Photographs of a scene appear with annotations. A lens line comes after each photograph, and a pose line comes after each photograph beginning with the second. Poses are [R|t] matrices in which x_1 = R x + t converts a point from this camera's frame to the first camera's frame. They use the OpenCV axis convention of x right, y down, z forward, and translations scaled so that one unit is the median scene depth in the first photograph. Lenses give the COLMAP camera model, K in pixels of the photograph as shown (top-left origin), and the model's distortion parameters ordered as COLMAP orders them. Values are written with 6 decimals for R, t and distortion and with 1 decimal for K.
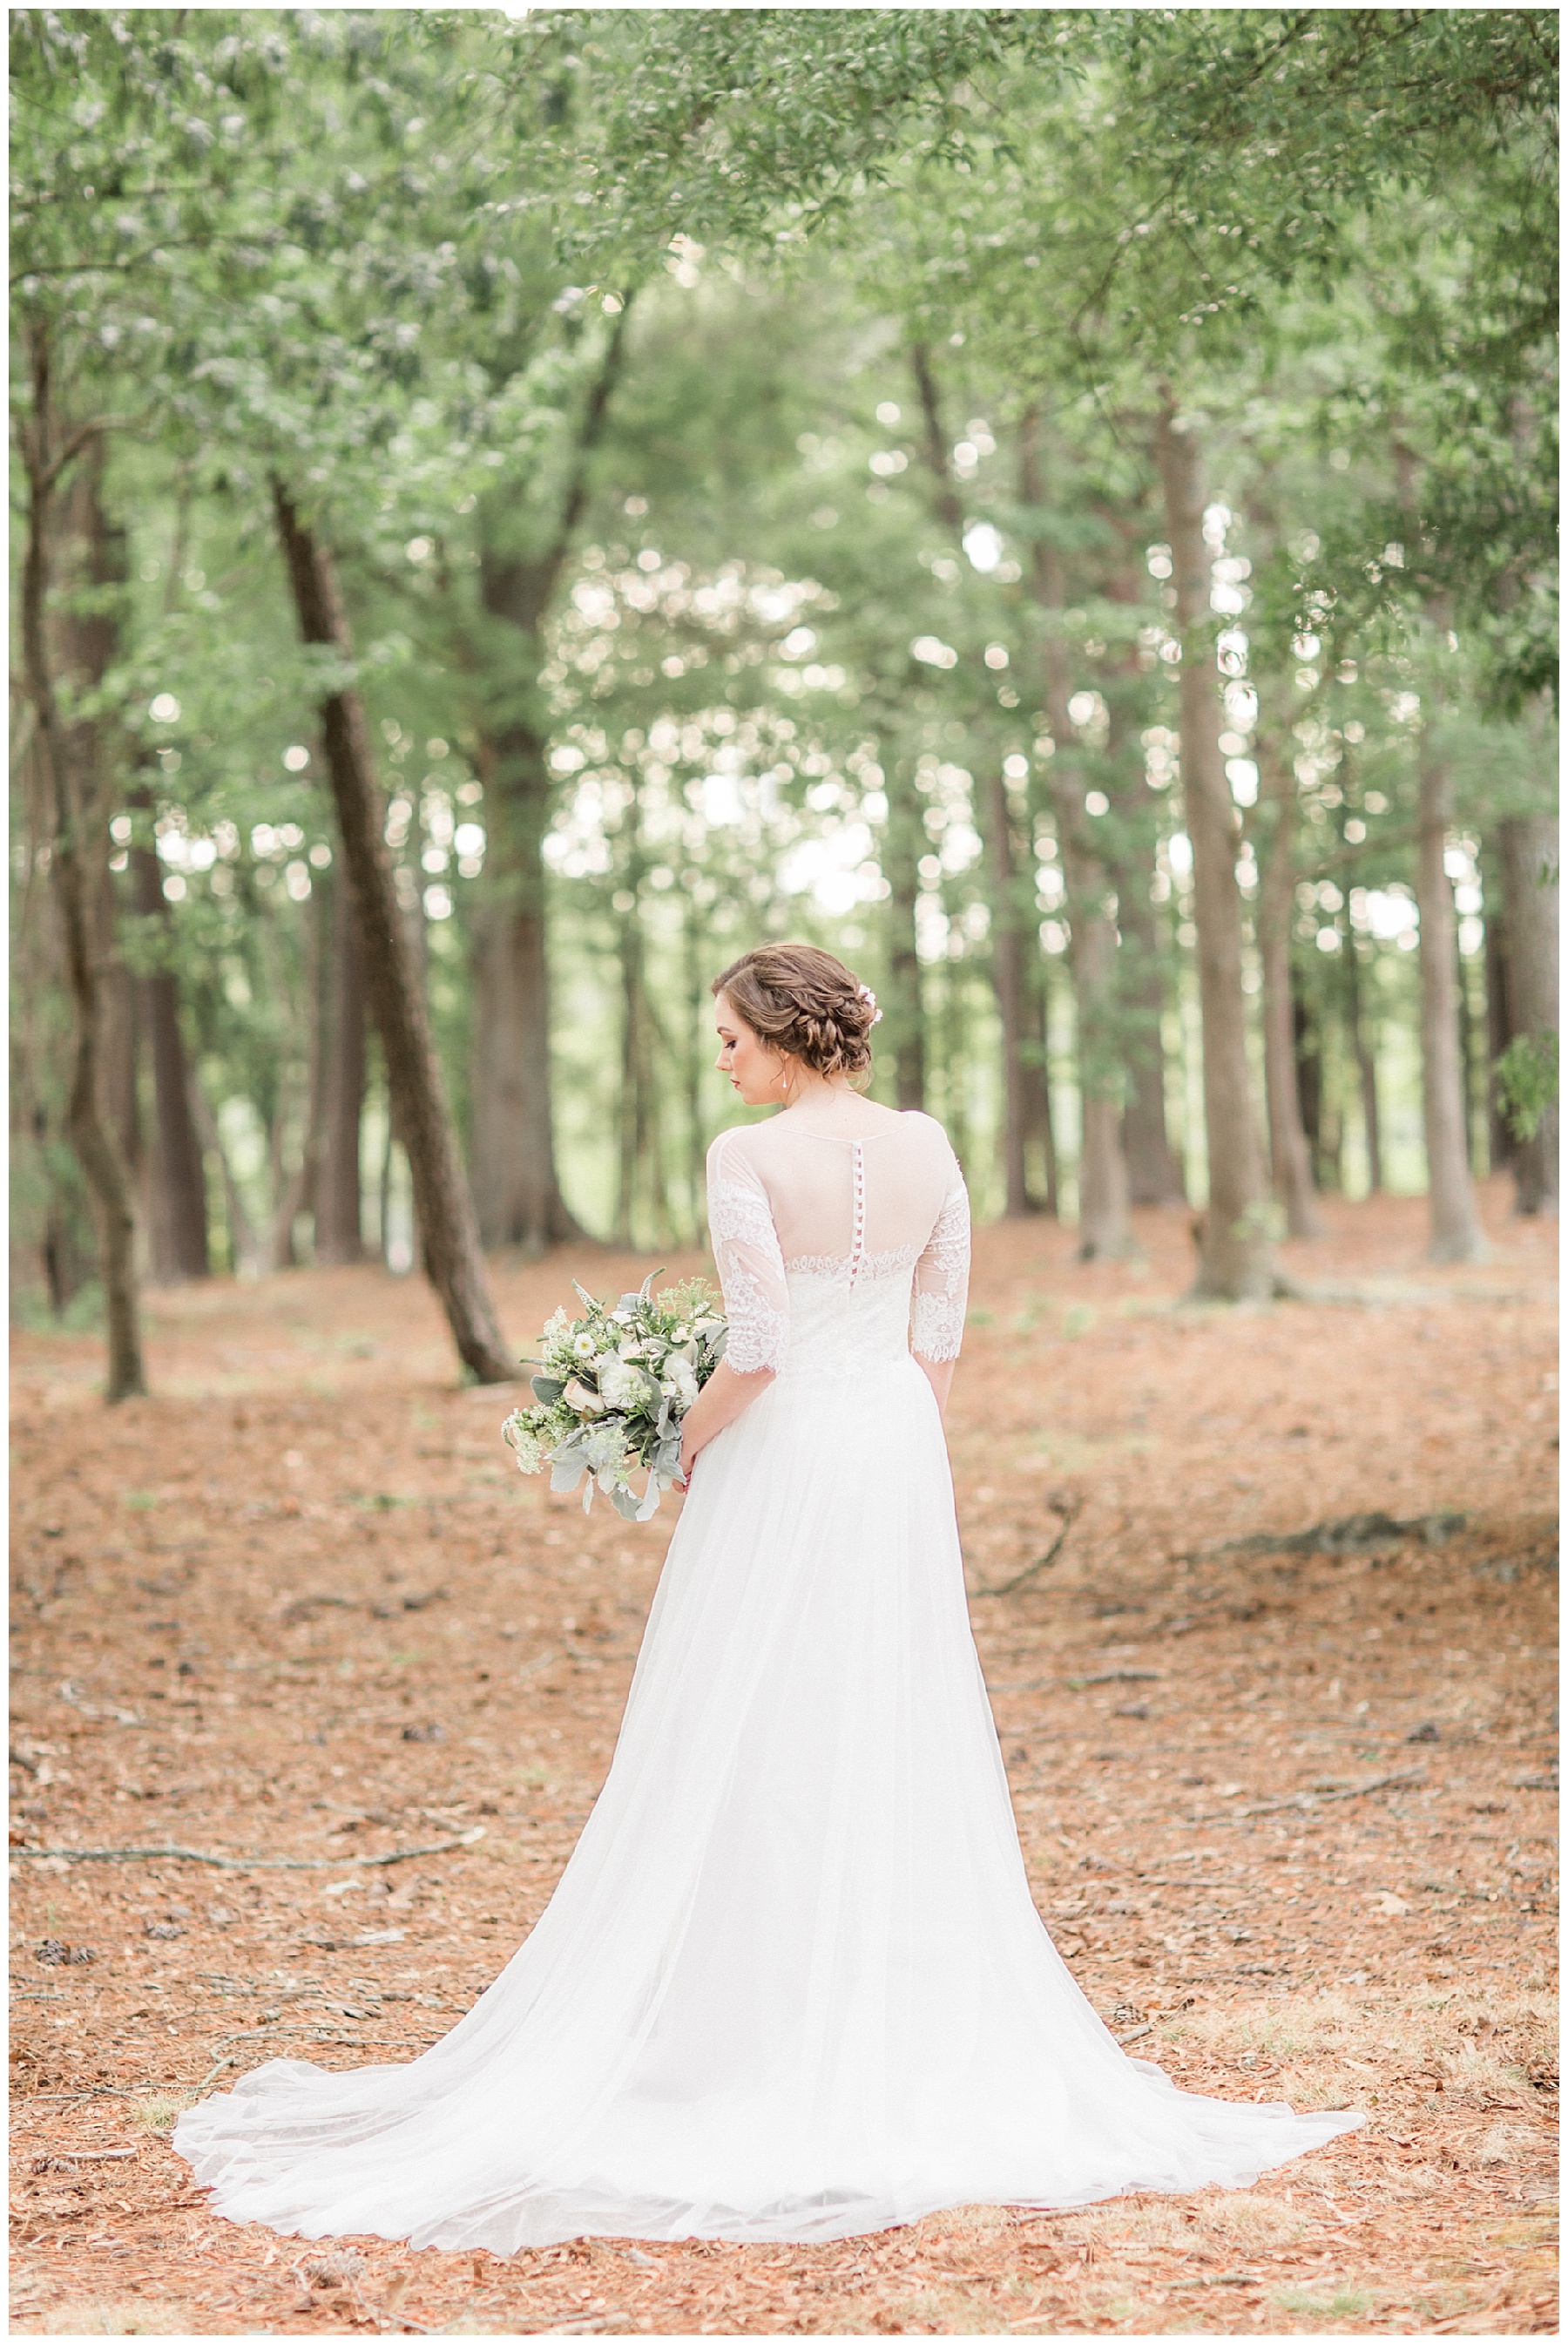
lens RADIAL K [[5639.7, 0, 784.0], [0, 5639.7, 1172.0], [0, 0, 1]] dist [-0.027846, 0.414684]
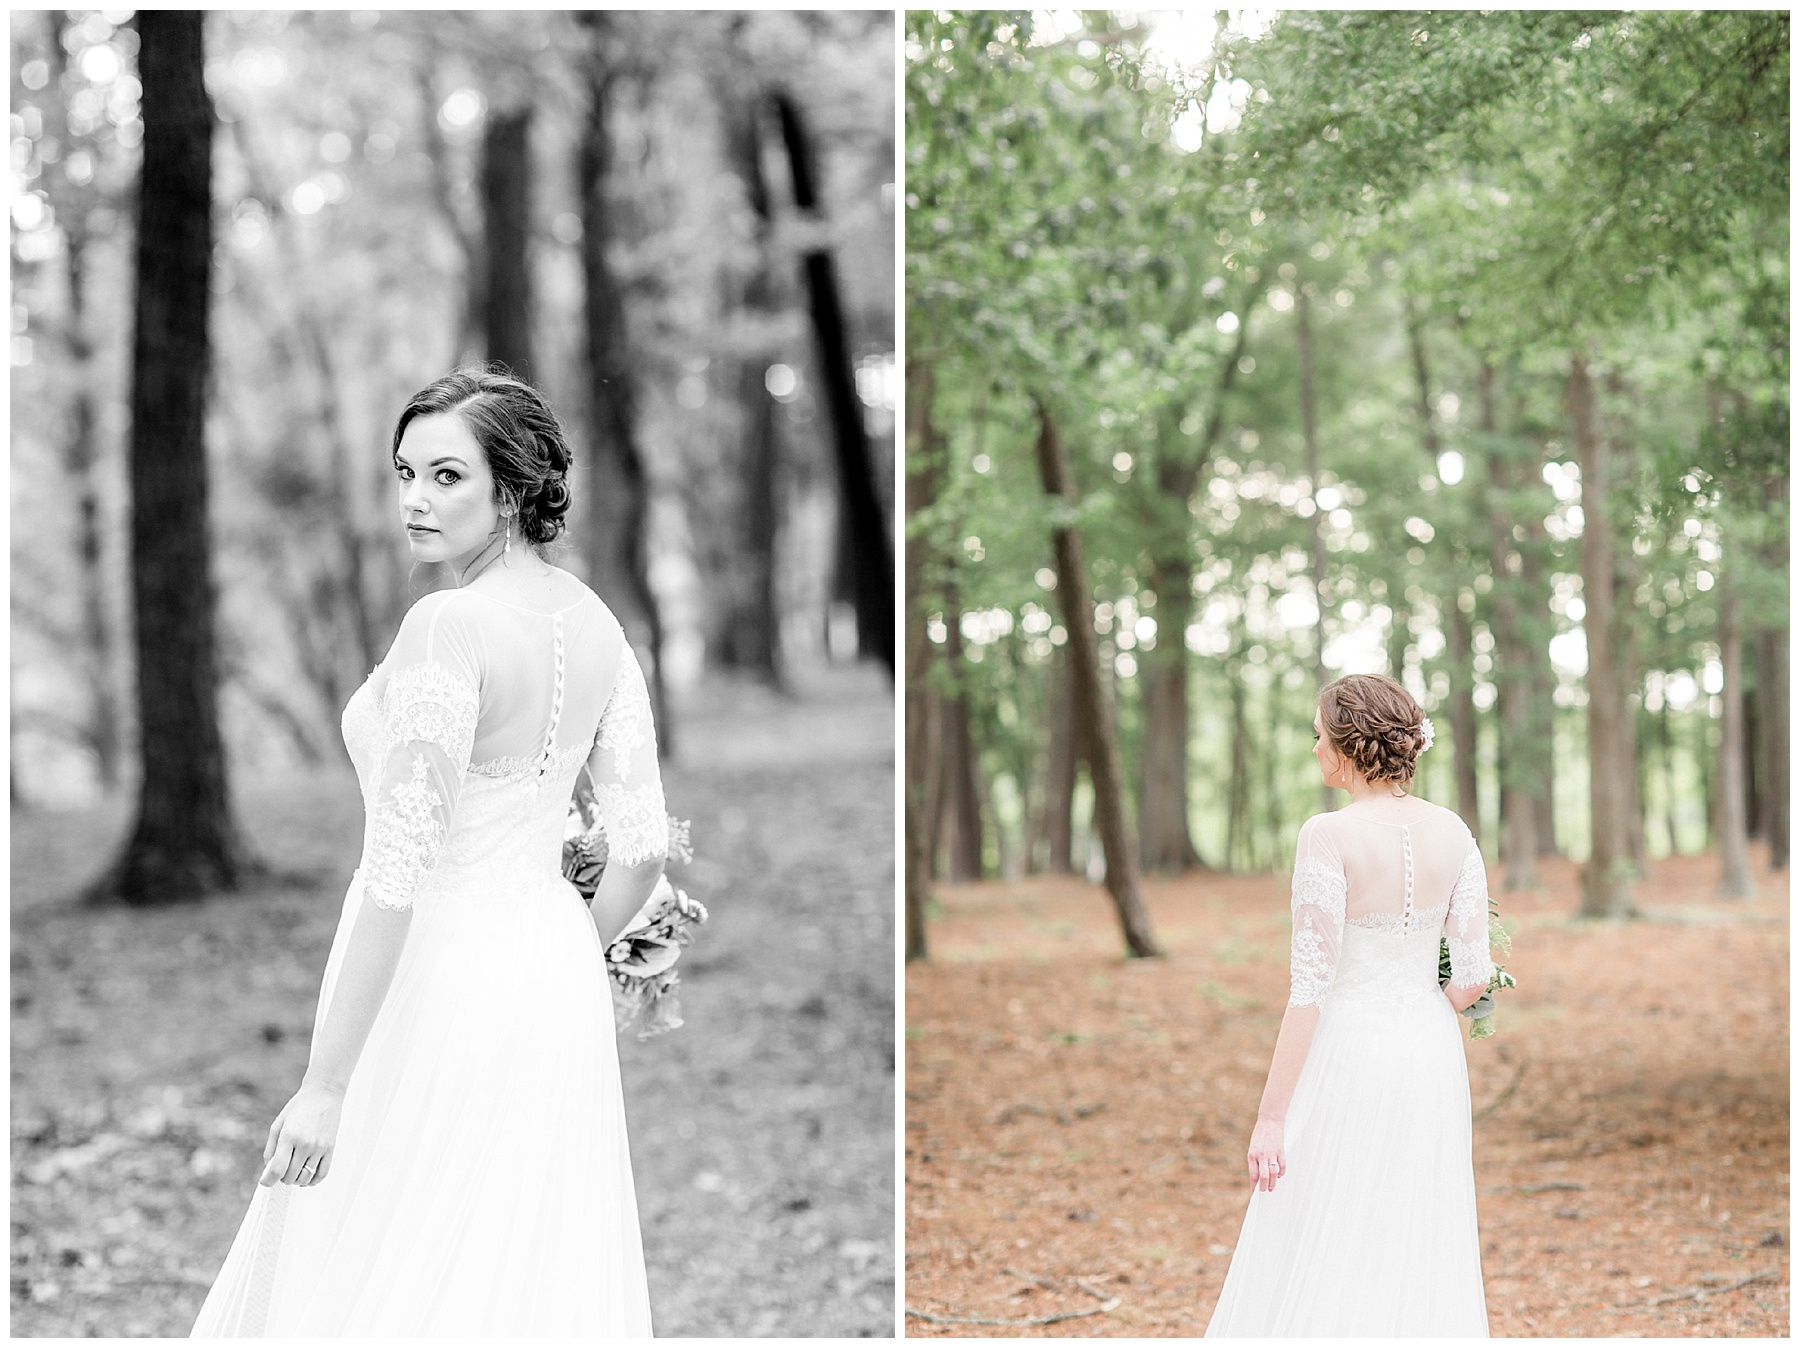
lens RADIAL K [[2777.3, 0, 1320.9], [0, 2777.3, 669.9], [0, 0, 1]] dist [0.014137, 0.001619]
pose [[0.999479, 0.032021, 0.004010, -0.009178], [-0.031759, 0.998045, -0.053821, -0.004295], [-0.005726, 0.053665, 0.998543, 0.258090]]
